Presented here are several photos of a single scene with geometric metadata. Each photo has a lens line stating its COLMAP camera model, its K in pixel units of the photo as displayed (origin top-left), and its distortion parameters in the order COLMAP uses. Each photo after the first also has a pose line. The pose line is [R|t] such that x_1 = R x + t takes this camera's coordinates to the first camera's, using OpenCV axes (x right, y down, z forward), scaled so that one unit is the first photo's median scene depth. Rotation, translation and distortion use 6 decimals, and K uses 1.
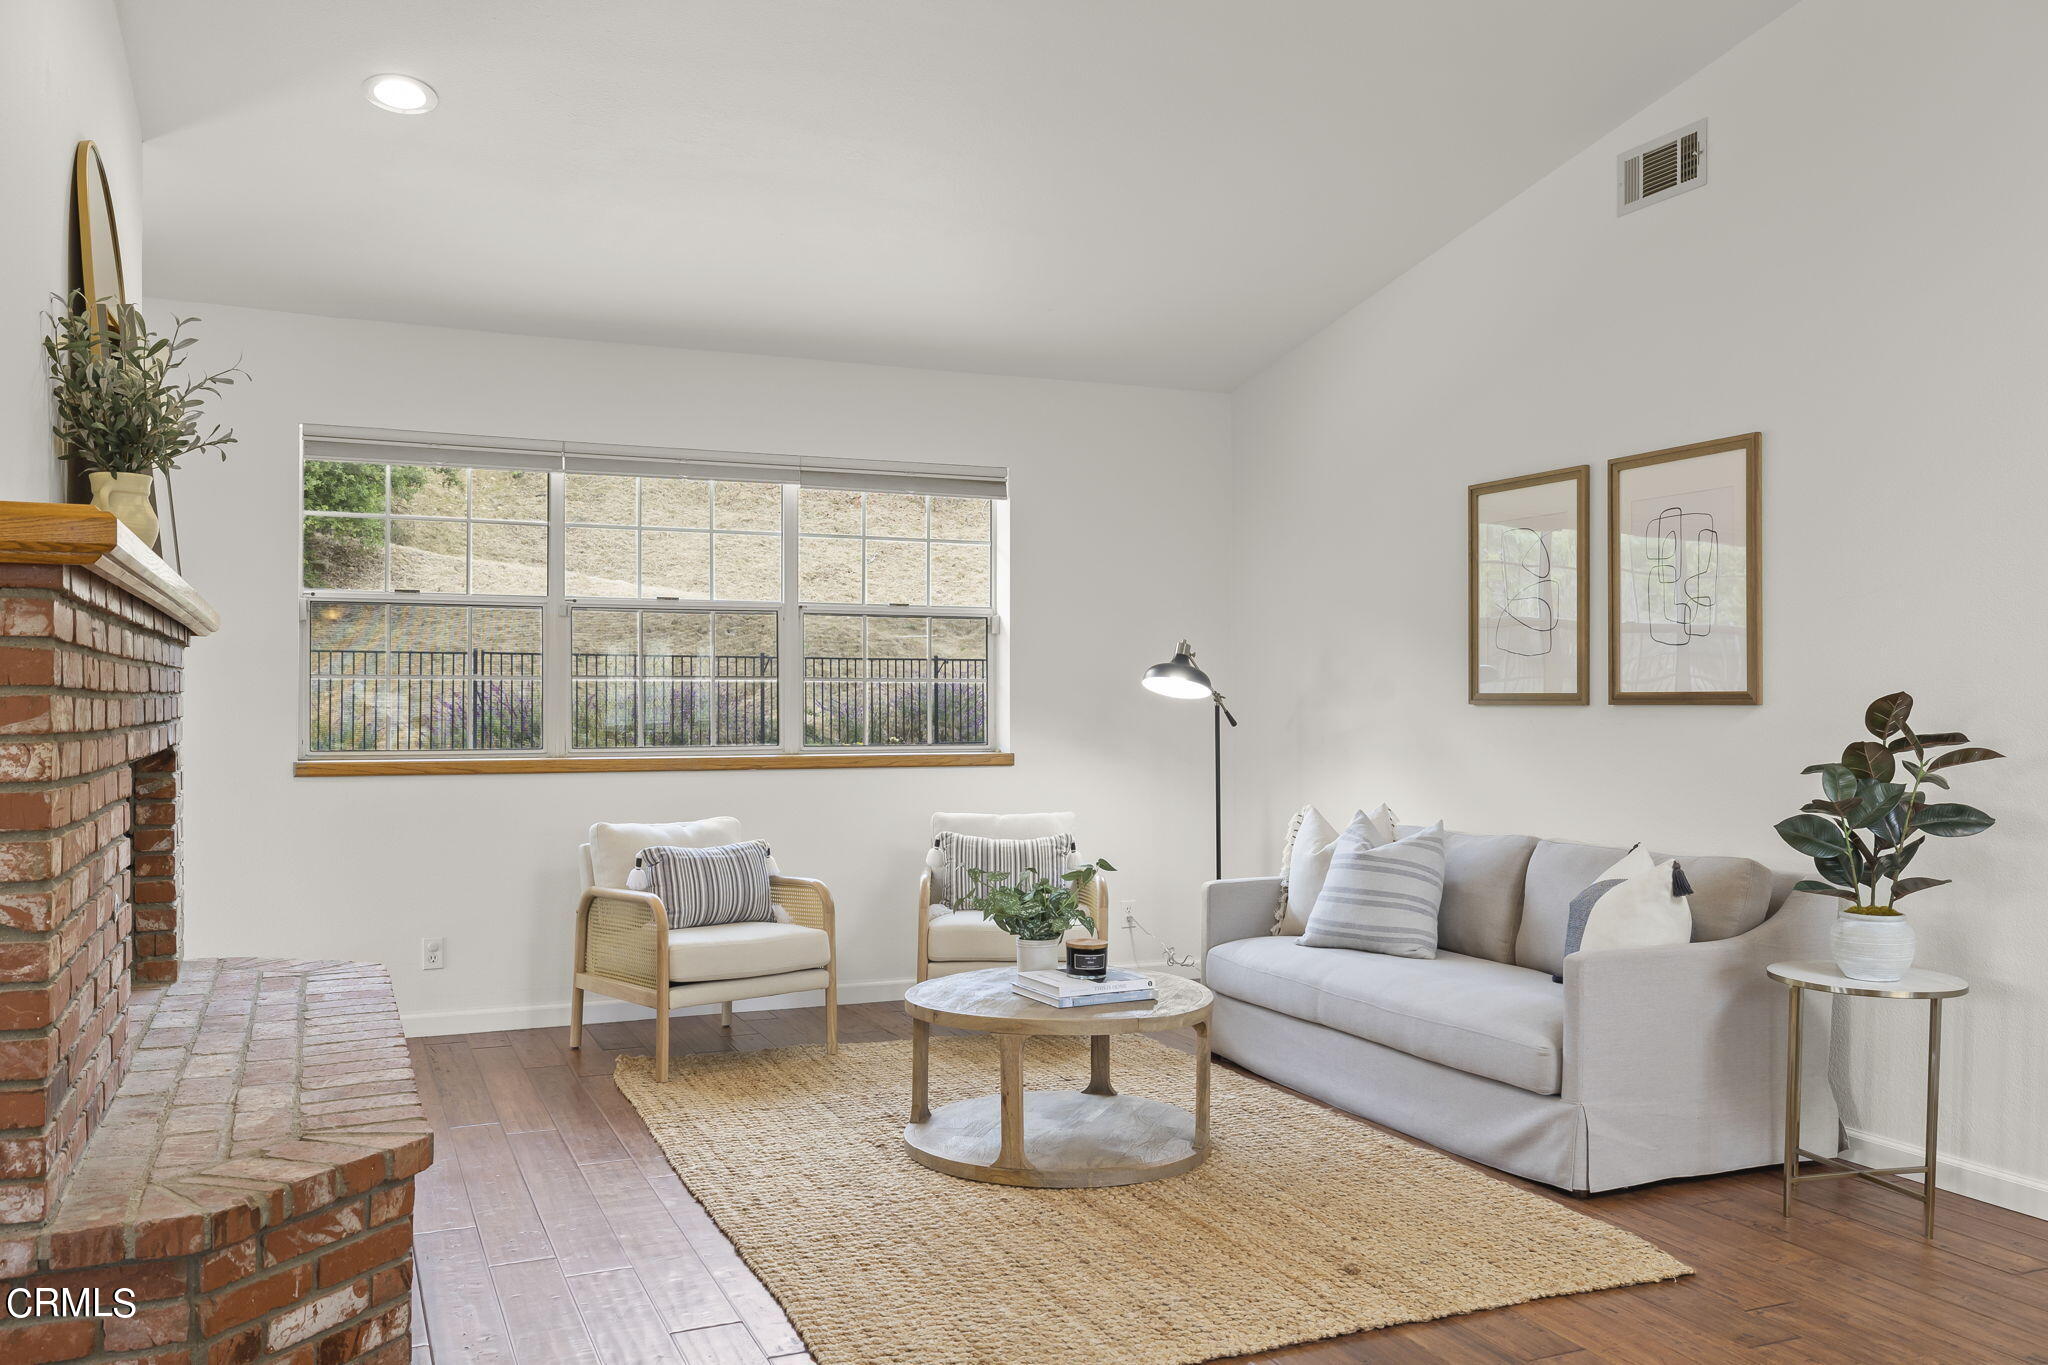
lens RADIAL K [[1607.8, 0, 1024.0], [0, 1607.8, 682.5], [0, 0, 1]] dist [0.007168, -0.001412]
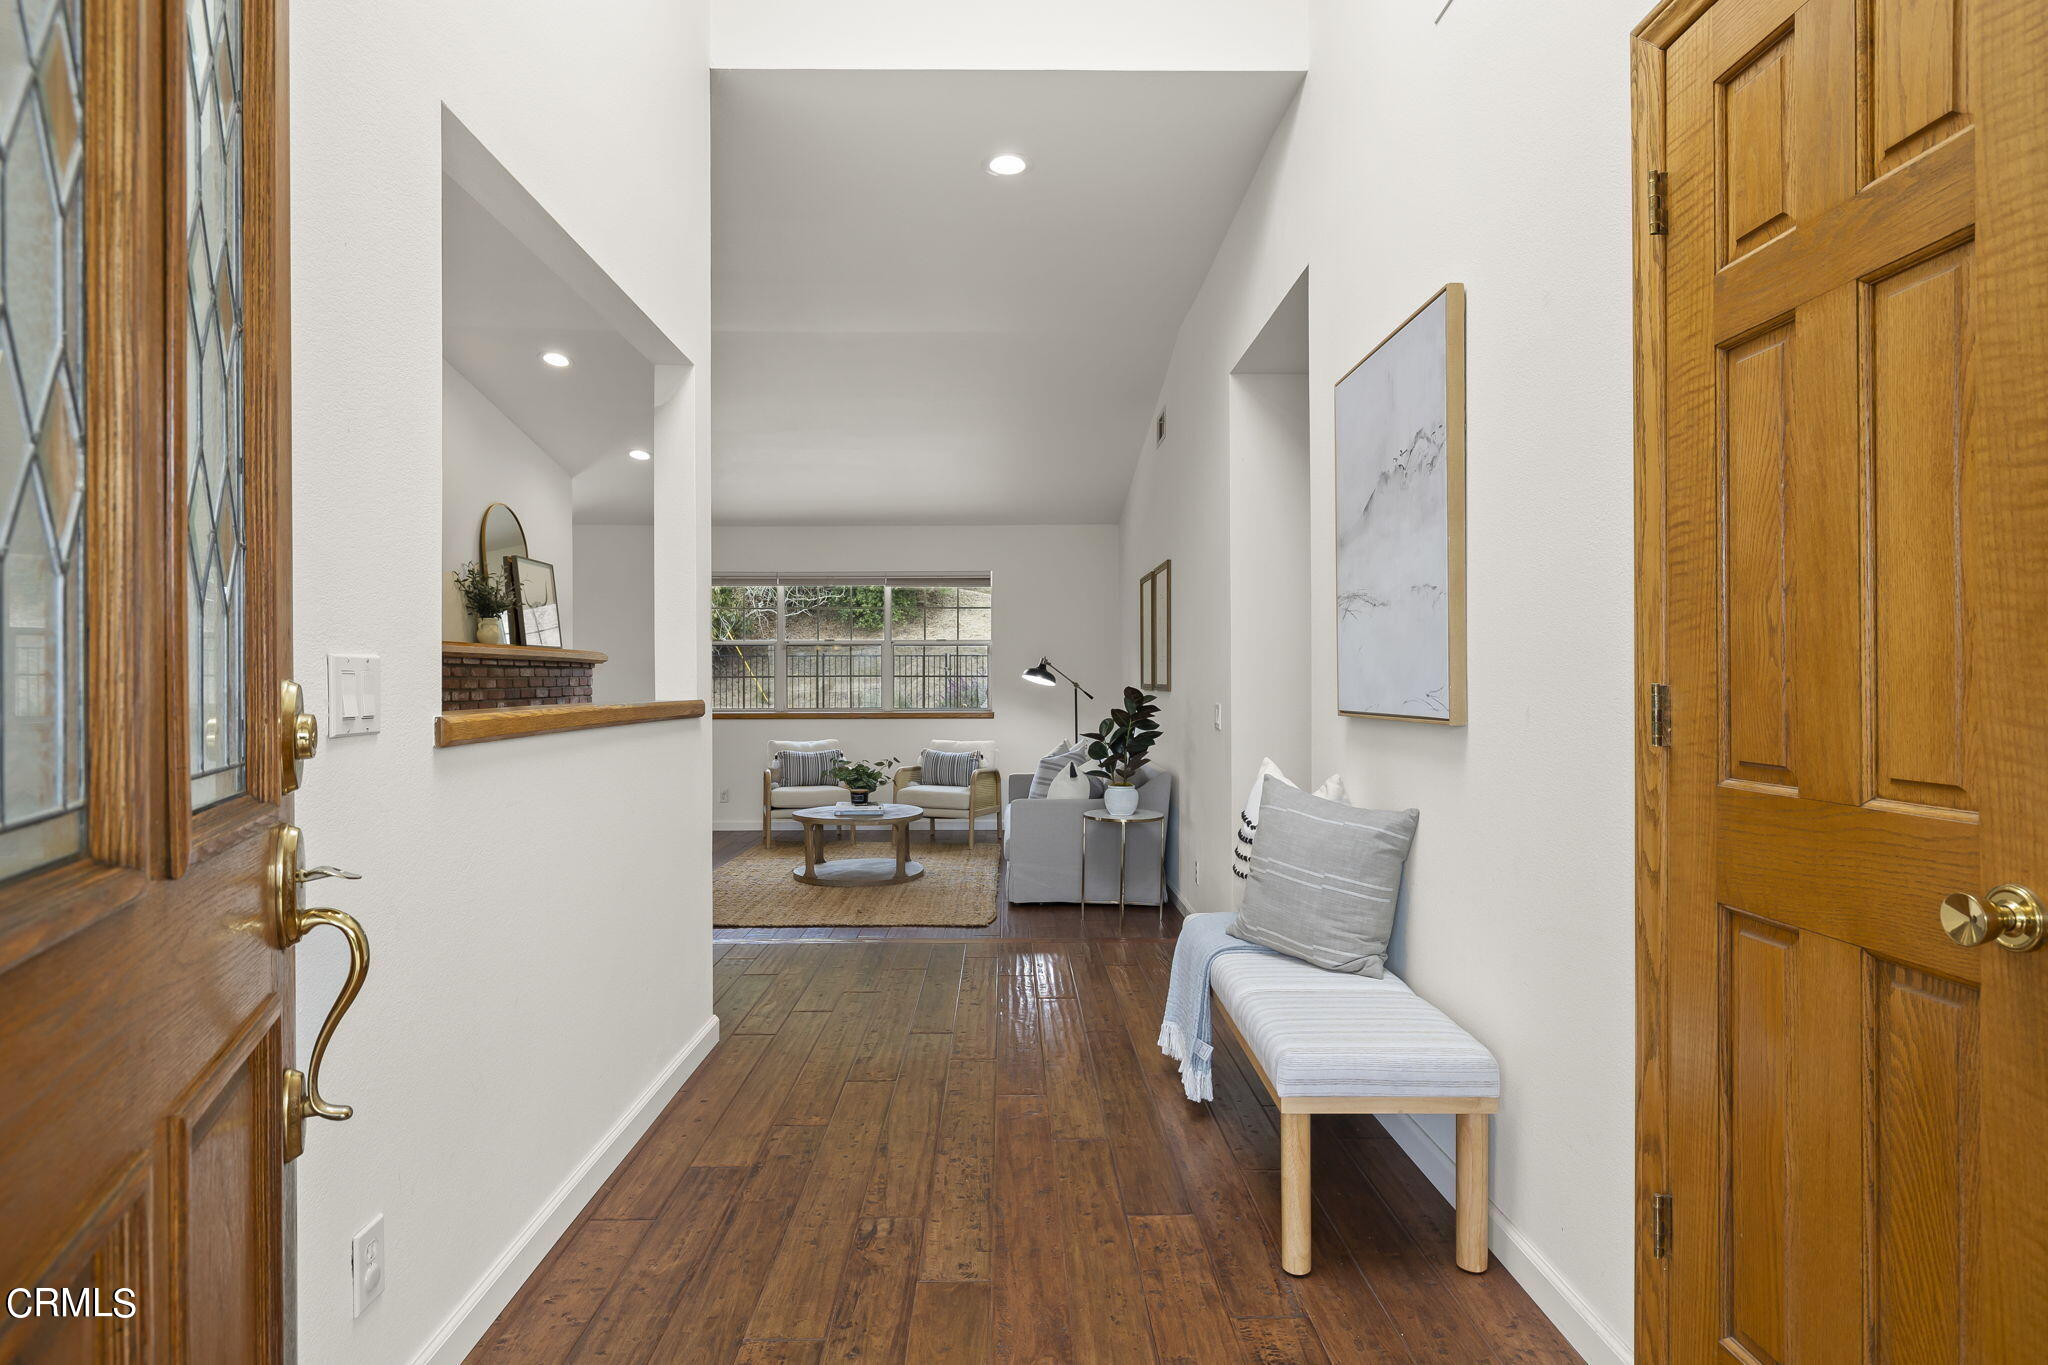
lens RADIAL K [[1090.8, 0, 1024.0], [0, 1090.8, 682.5], [0, 0, 1]] dist [-0.000678, 0.000051]
pose [[0.922652, -0.001681, -0.385630, 0.896878], [0.007862, 0.999865, 0.014450, -0.020626], [0.385554, -0.016364, 0.922540, -0.403390]]
